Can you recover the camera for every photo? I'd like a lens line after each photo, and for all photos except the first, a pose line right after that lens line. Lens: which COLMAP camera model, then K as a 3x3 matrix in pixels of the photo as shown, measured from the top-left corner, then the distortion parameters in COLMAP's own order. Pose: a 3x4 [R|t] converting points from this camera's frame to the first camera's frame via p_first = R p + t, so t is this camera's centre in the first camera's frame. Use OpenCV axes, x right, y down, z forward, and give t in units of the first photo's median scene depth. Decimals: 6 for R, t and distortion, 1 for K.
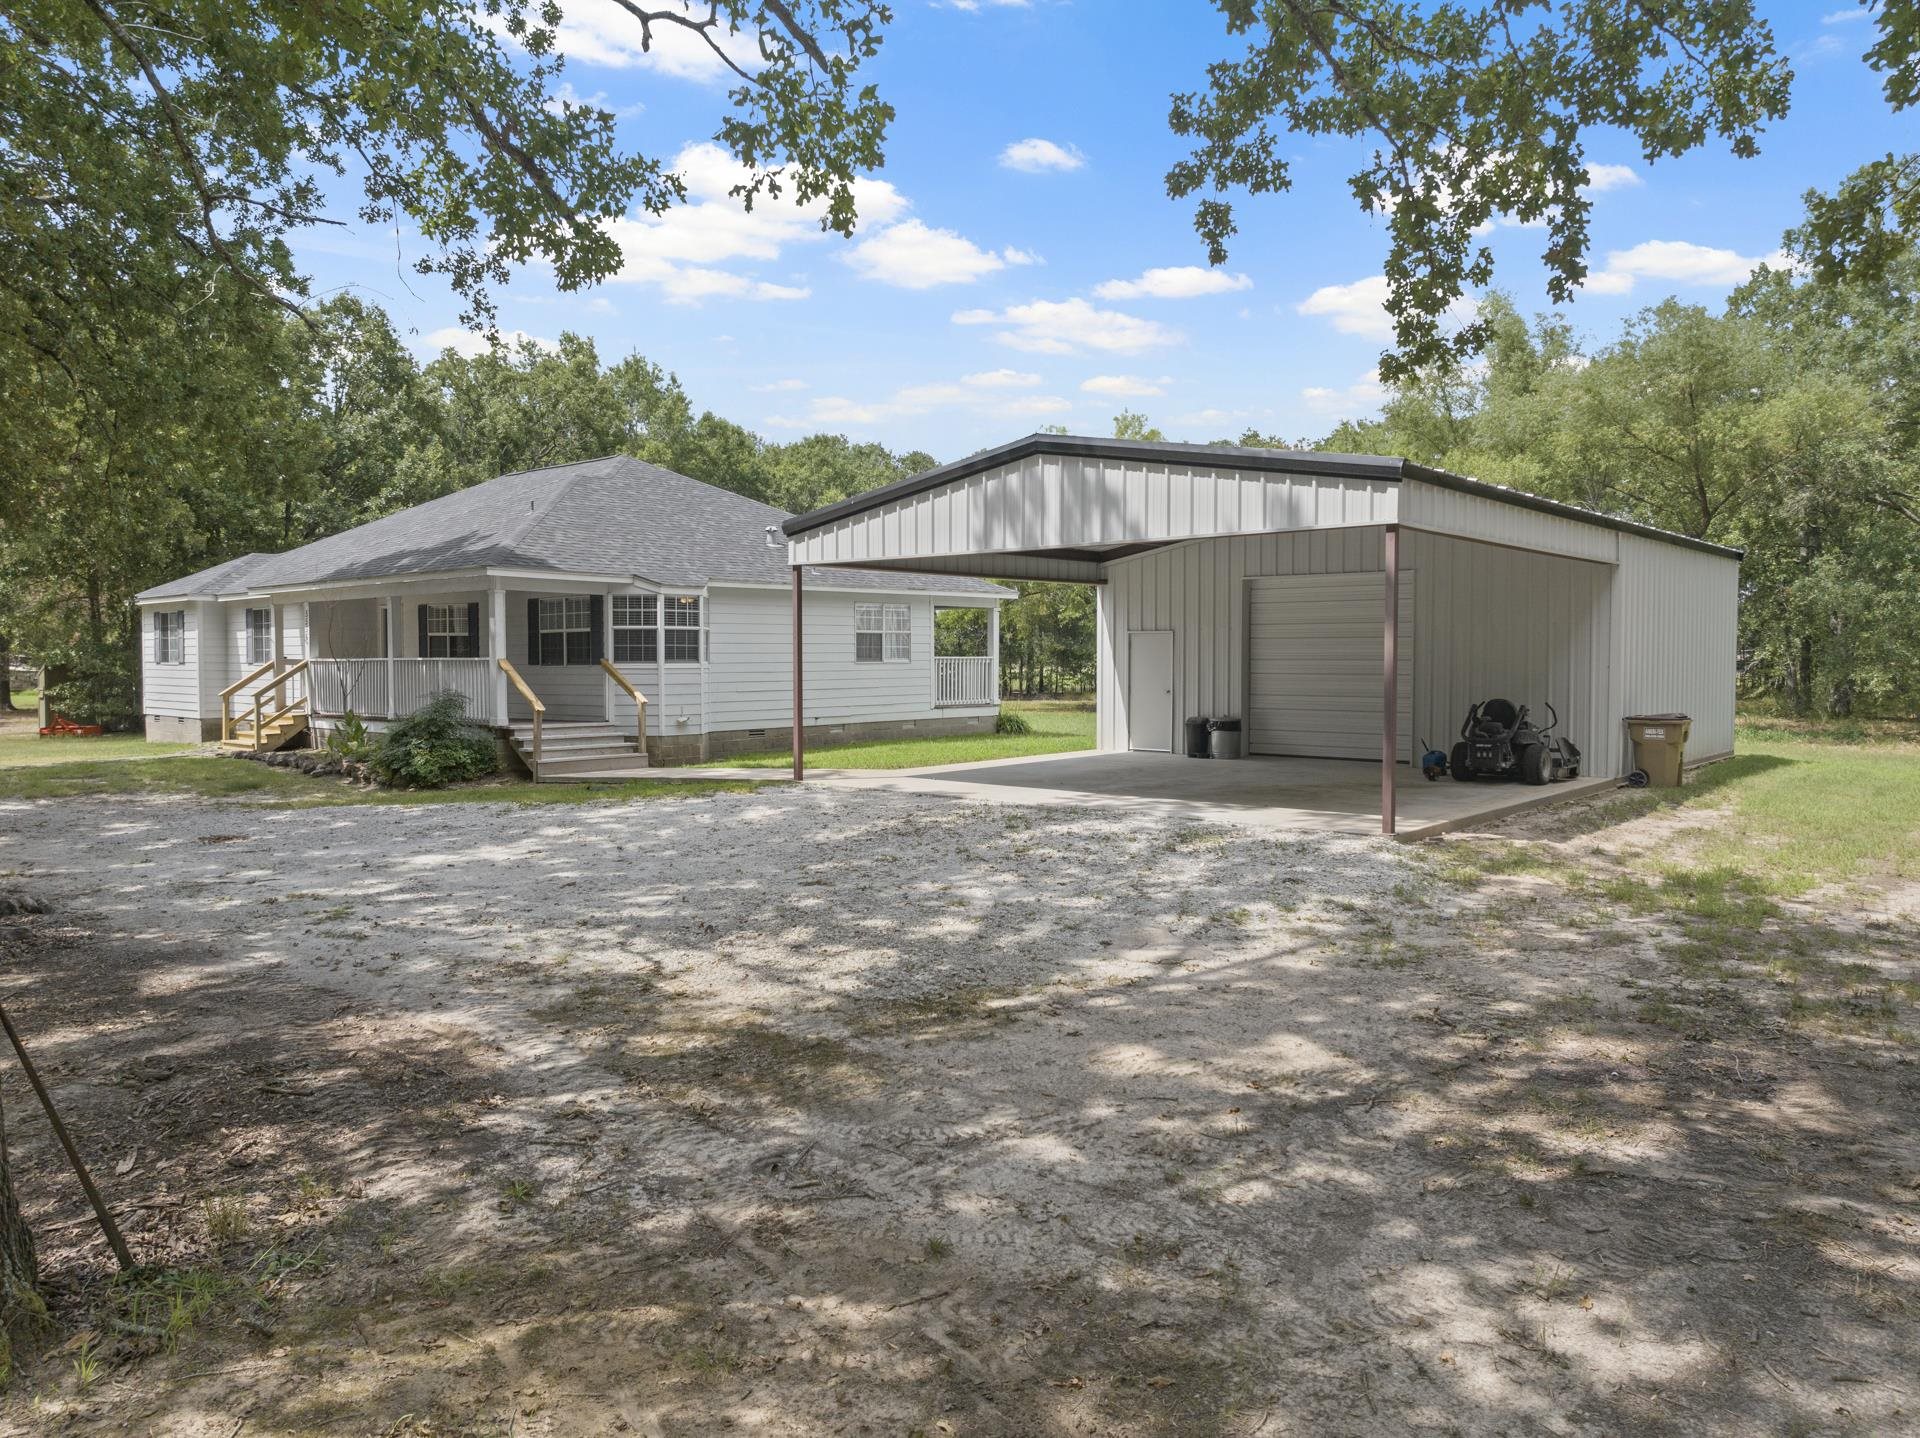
lens RADIAL K [[1346.4, 0, 959.9], [0, 1346.4, 710.6], [0, 0, 1]] dist [-0.049417, 0.023073]
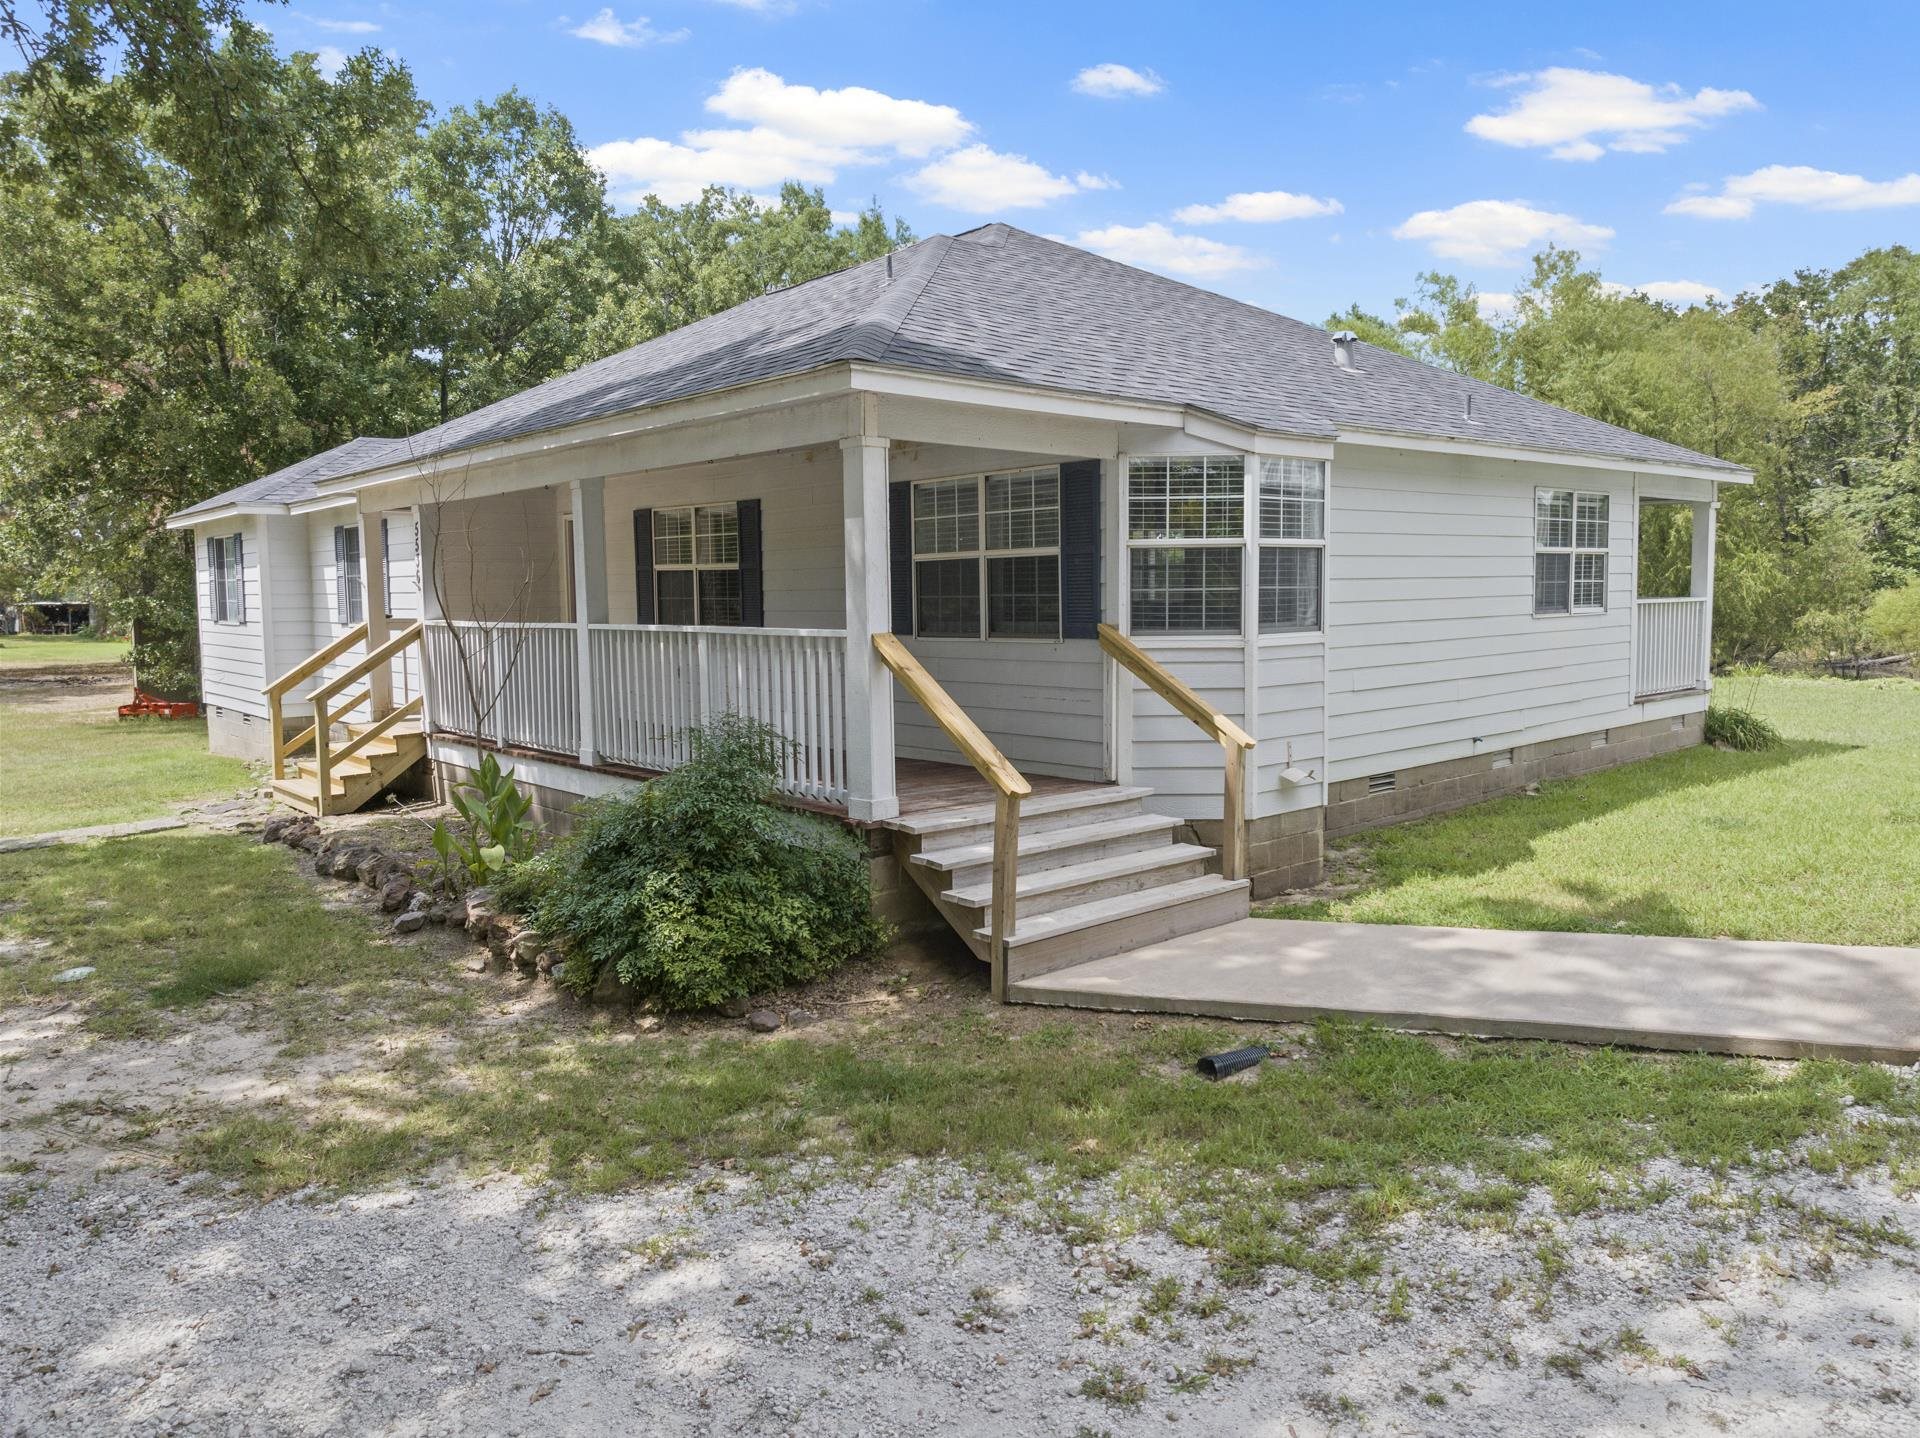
lens RADIAL K [[1346.4, 0, 972.4], [0, 1346.4, 710.8], [0, 0, 1]] dist [-0.049417, 0.023073]
pose [[0.992381, -0.000412, -0.123207, -0.246407], [0.007053, 0.998545, 0.053468, -0.033258], [0.123006, -0.053930, 0.990940, 0.581508]]
